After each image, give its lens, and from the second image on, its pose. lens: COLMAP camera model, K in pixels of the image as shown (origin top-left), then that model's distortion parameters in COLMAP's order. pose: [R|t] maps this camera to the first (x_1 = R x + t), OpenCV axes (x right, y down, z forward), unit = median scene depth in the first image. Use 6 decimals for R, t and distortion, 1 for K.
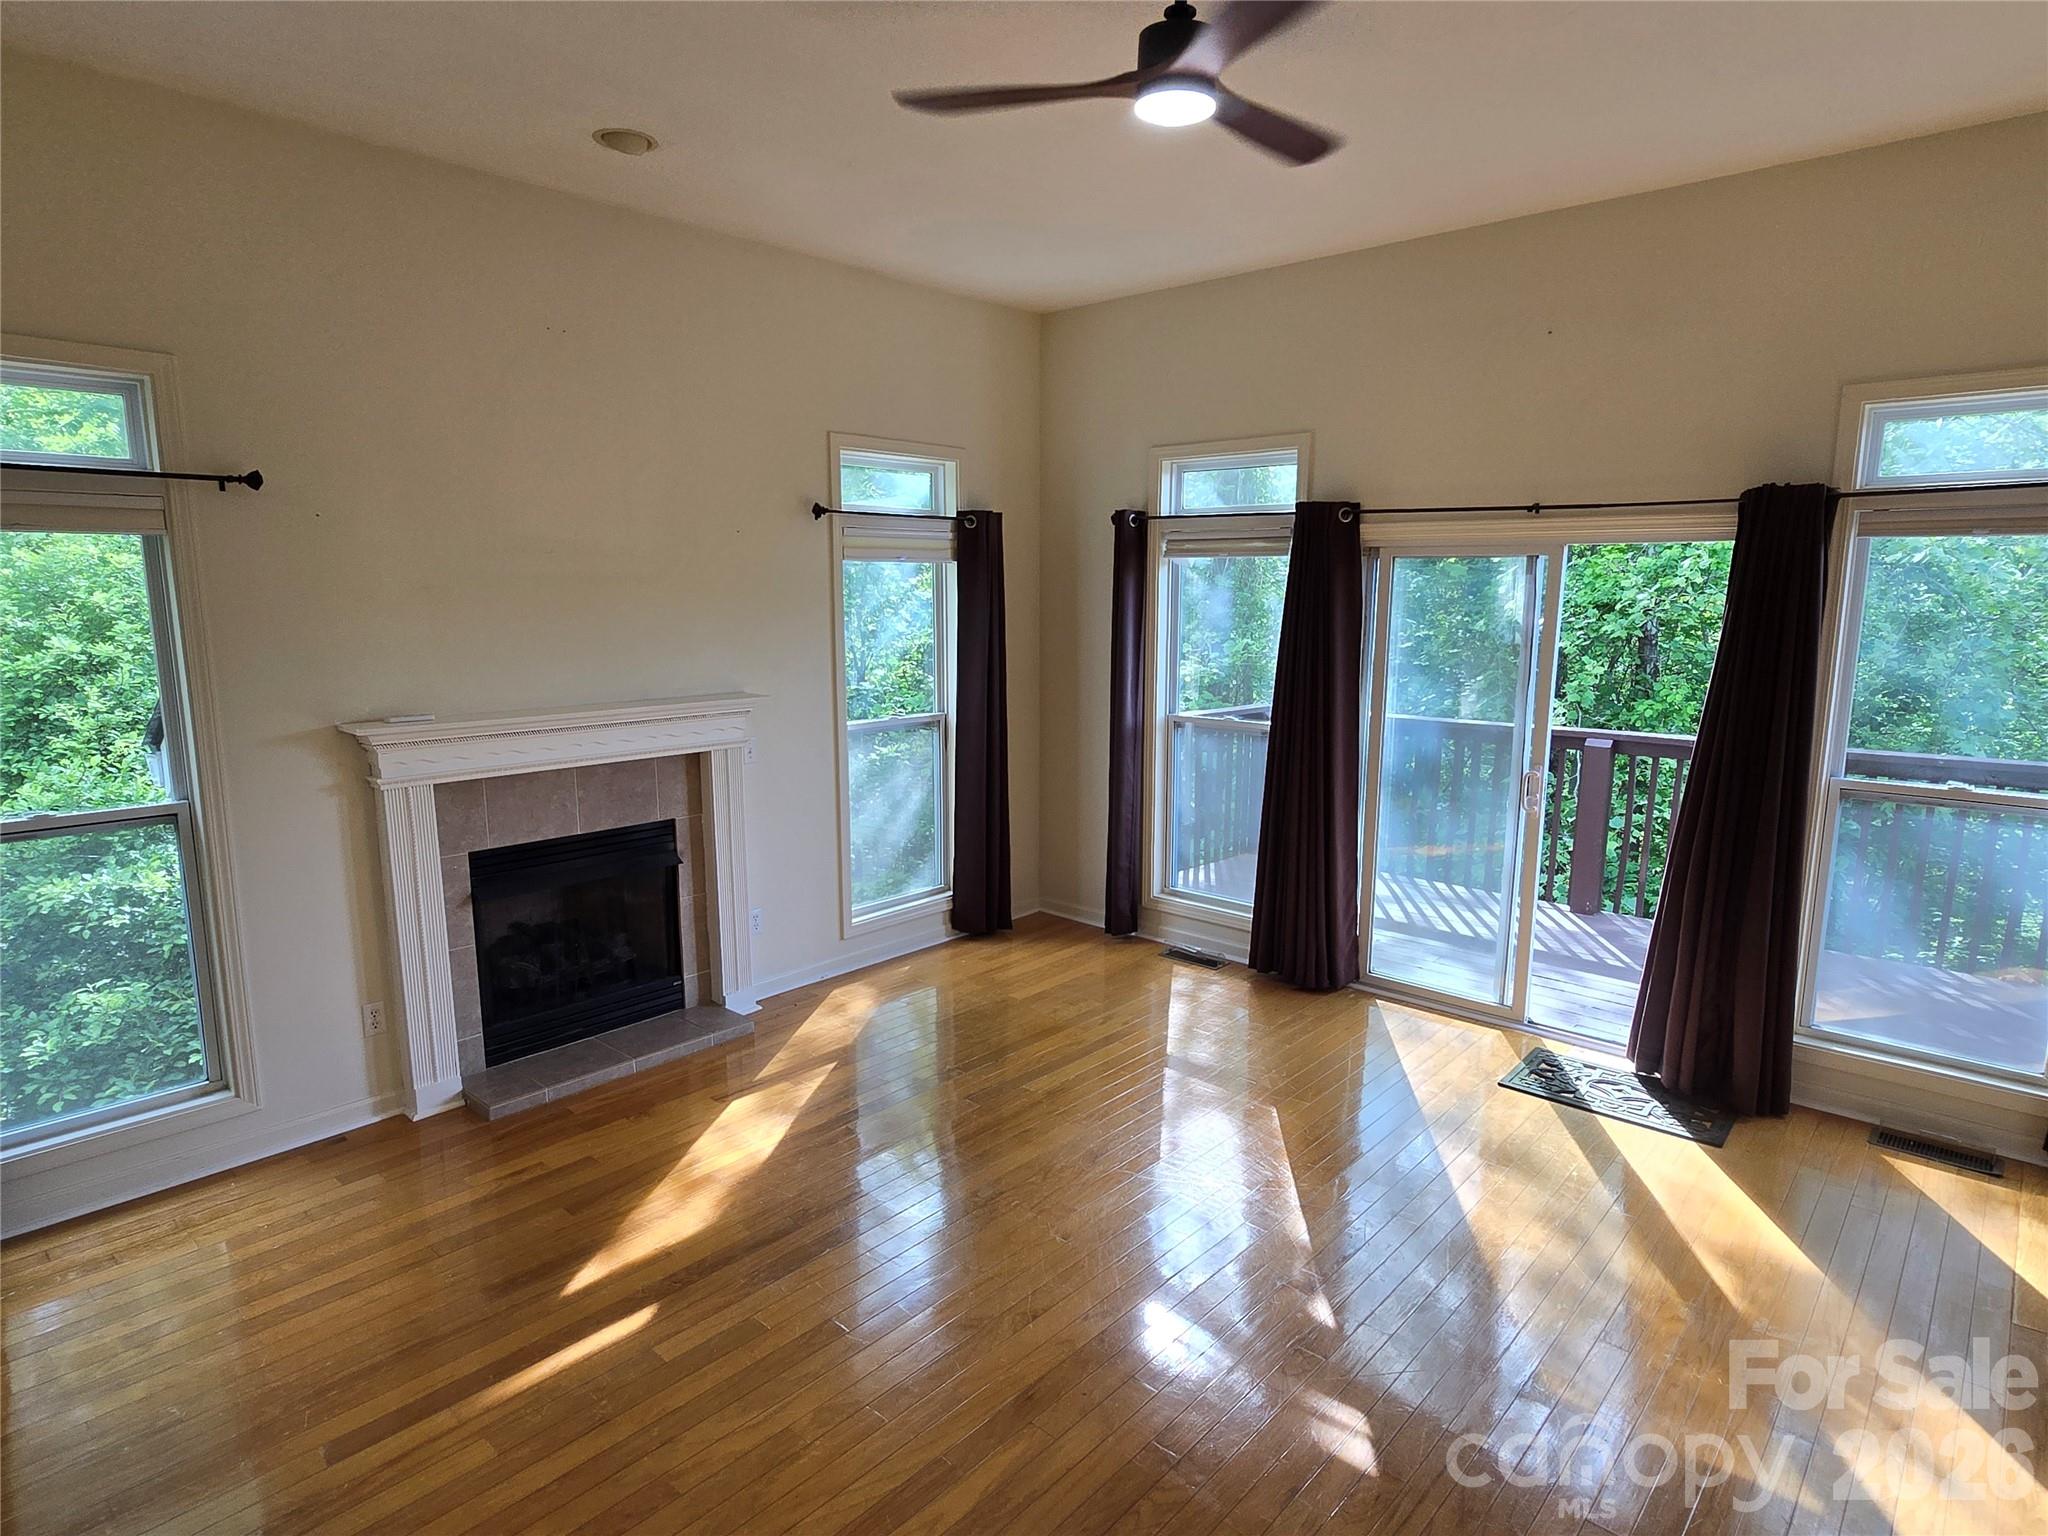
lens RADIAL K [[1129.3, 0, 1024.0], [0, 1129.3, 768.0], [0, 0, 1]] dist [-0.005804, -0.001195]
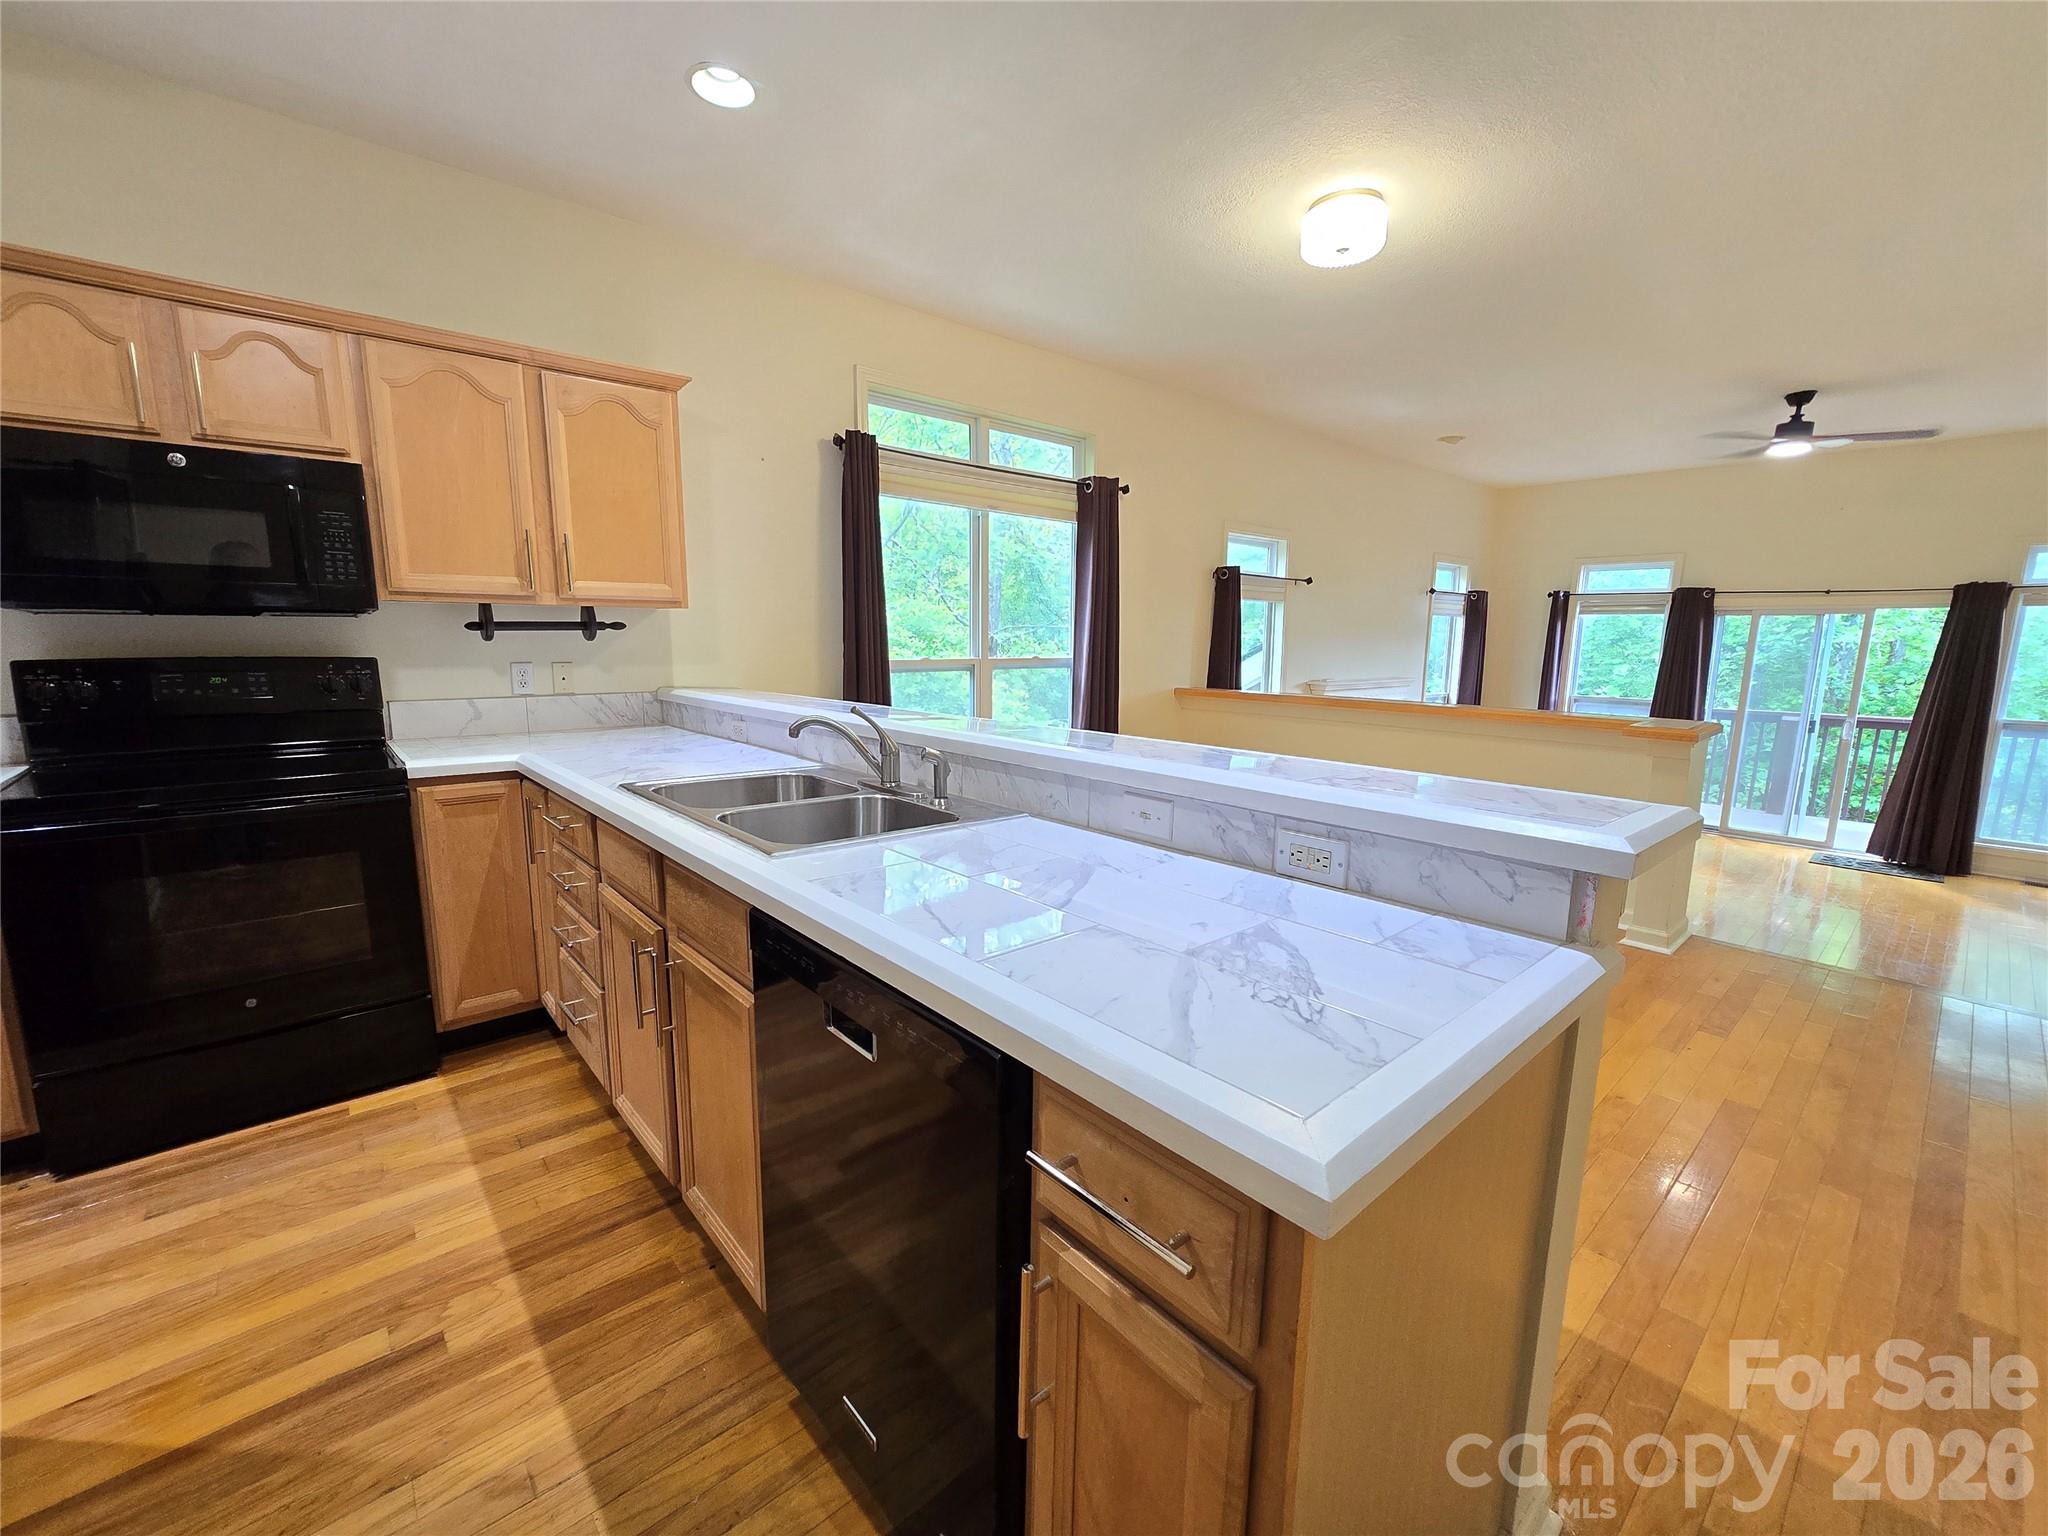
lens RADIAL K [[842.4, 0, 1022.0], [0, 842.4, 774.1], [0, 0, 1]] dist [-0.002625, -0.000149]
pose [[0.993256, 0.025519, -0.113103, -0.832300], [-0.025421, 0.999674, 0.002305, 0.140184], [0.113125, 0.000586, 0.993581, -0.704912]]
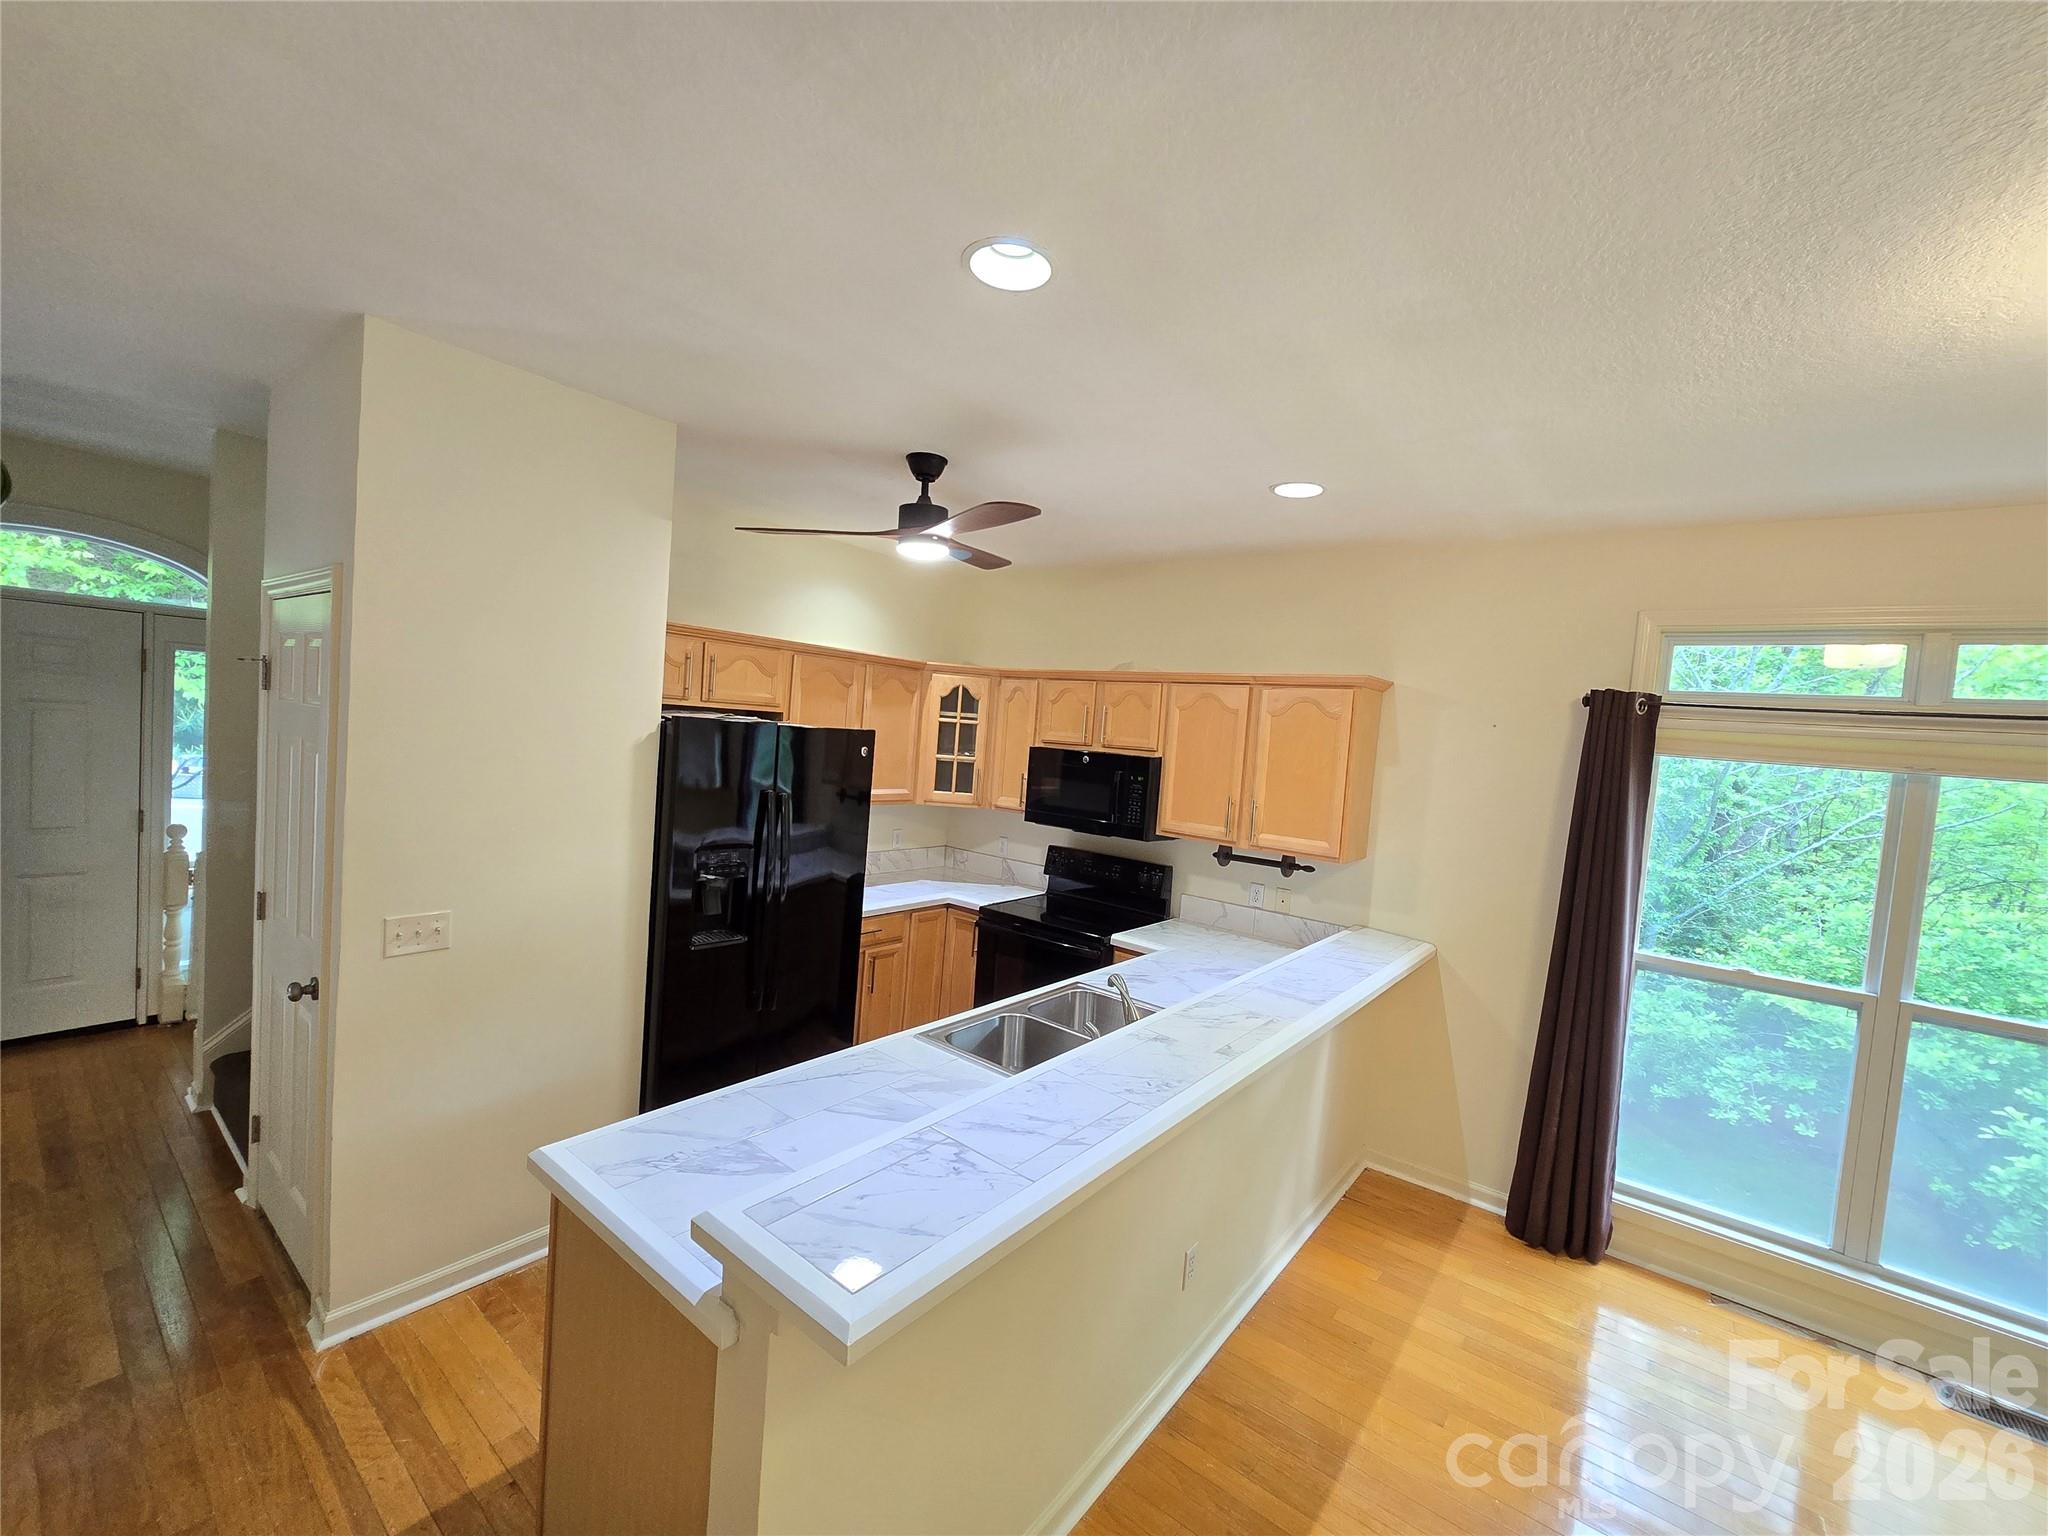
lens RADIAL K [[851.7, 0, 1020.4], [0, 851.7, 773.8], [0, 0, 1]] dist [0.000754, 0.000200]
pose [[0.067442, 0.058009, -0.996035, -0.404630], [-0.236417, 0.970806, 0.040531, -0.033375], [0.969308, 0.232746, 0.079187, -0.424323]]
